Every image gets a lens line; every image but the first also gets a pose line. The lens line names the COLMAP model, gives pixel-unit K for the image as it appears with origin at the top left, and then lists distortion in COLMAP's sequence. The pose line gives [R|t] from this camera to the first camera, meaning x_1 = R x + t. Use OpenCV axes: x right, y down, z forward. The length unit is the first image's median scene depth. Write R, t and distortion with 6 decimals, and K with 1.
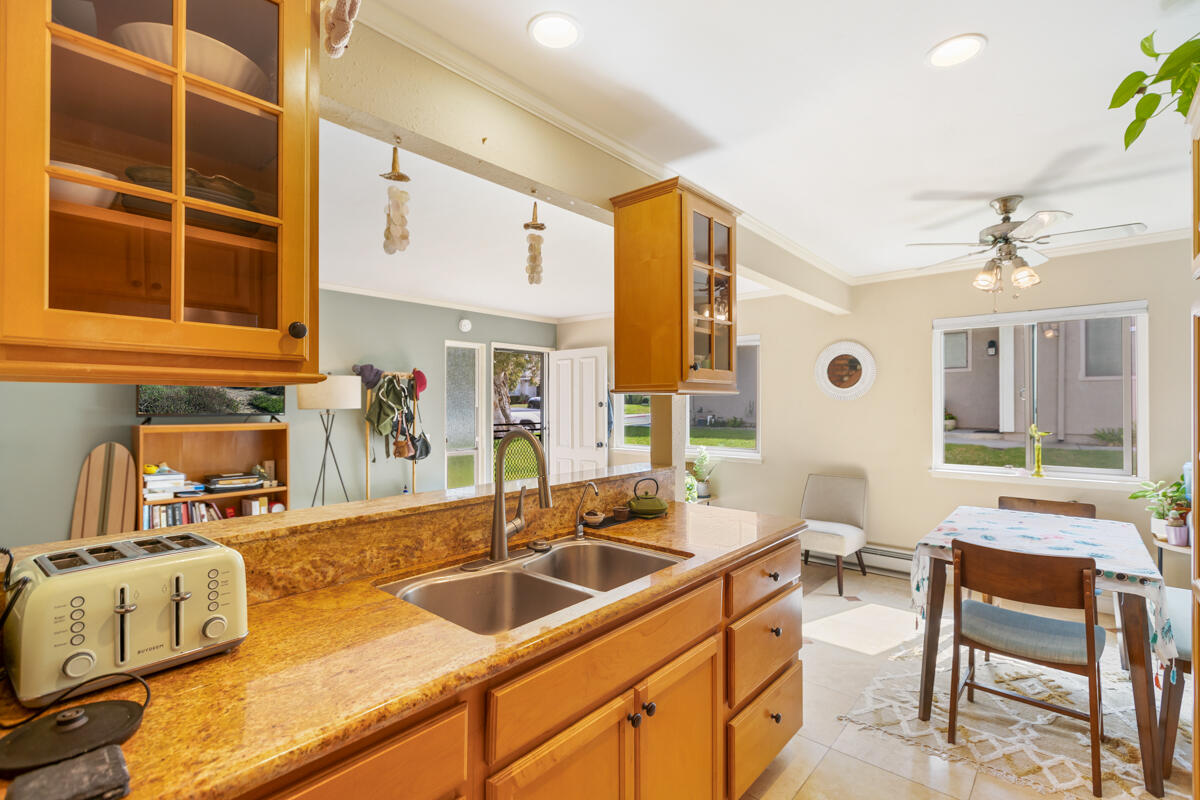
lens RADIAL K [[553.4, 0, 606.9], [0, 553.4, 398.0], [0, 0, 1]] dist [0.001626, -0.000298]
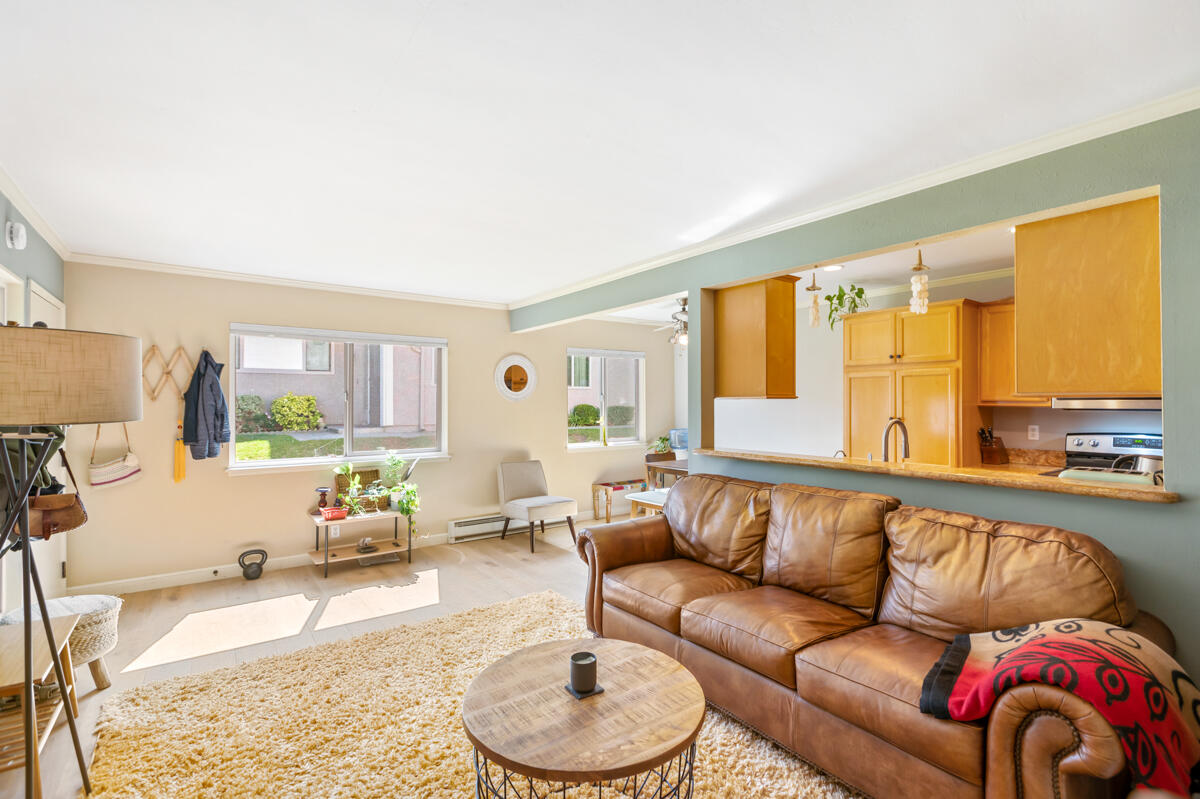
lens RADIAL K [[553.4, 0, 602.1], [0, 553.4, 402.6], [0, 0, 1]] dist [0.001626, -0.000298]
pose [[0.237793, 0.002355, 0.971313, -0.755213], [-0.009293, 0.999957, -0.000149, 0.009102], [-0.971271, -0.008991, 0.237804, 0.443062]]
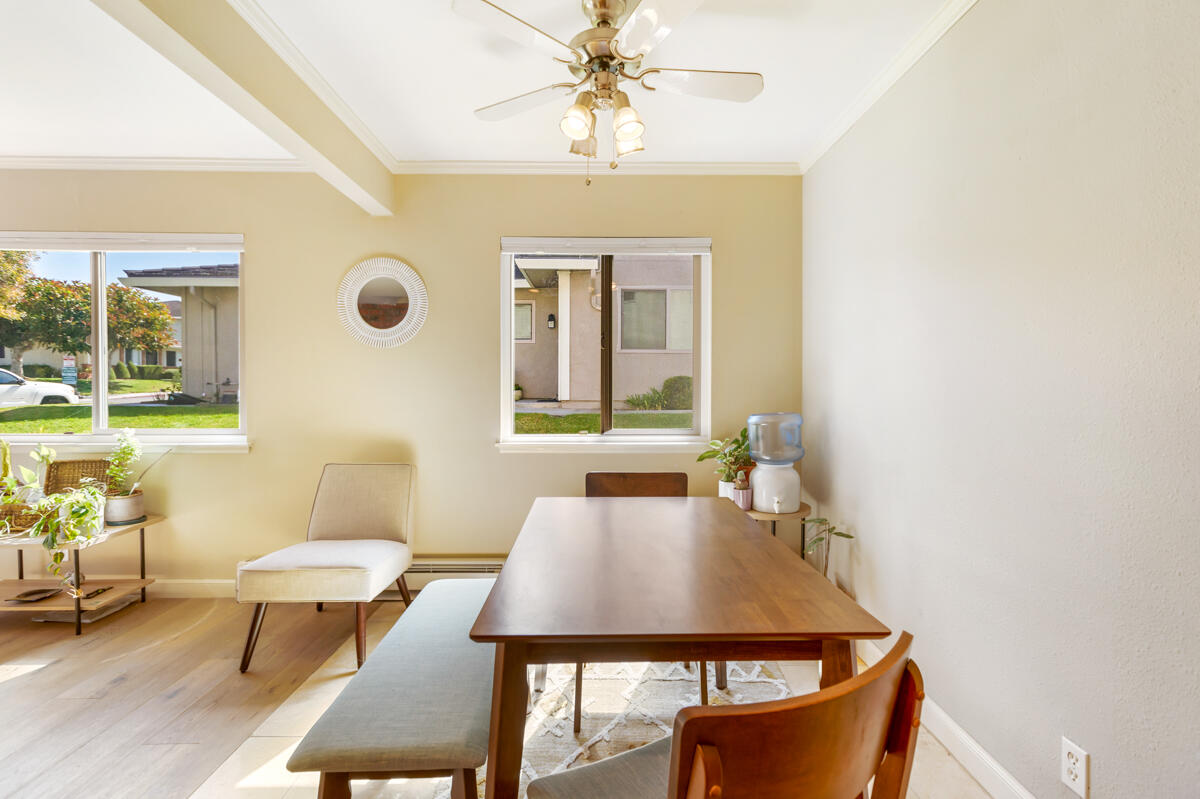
lens RADIAL K [[553.4, 0, 607.5], [0, 553.4, 393.0], [0, 0, 1]] dist [0.001626, -0.000298]
pose [[0.753092, -0.011546, 0.657814, 0.177523], [-0.008520, 0.999591, 0.027298, 0.034651], [-0.657860, -0.026163, 0.752686, 0.295760]]
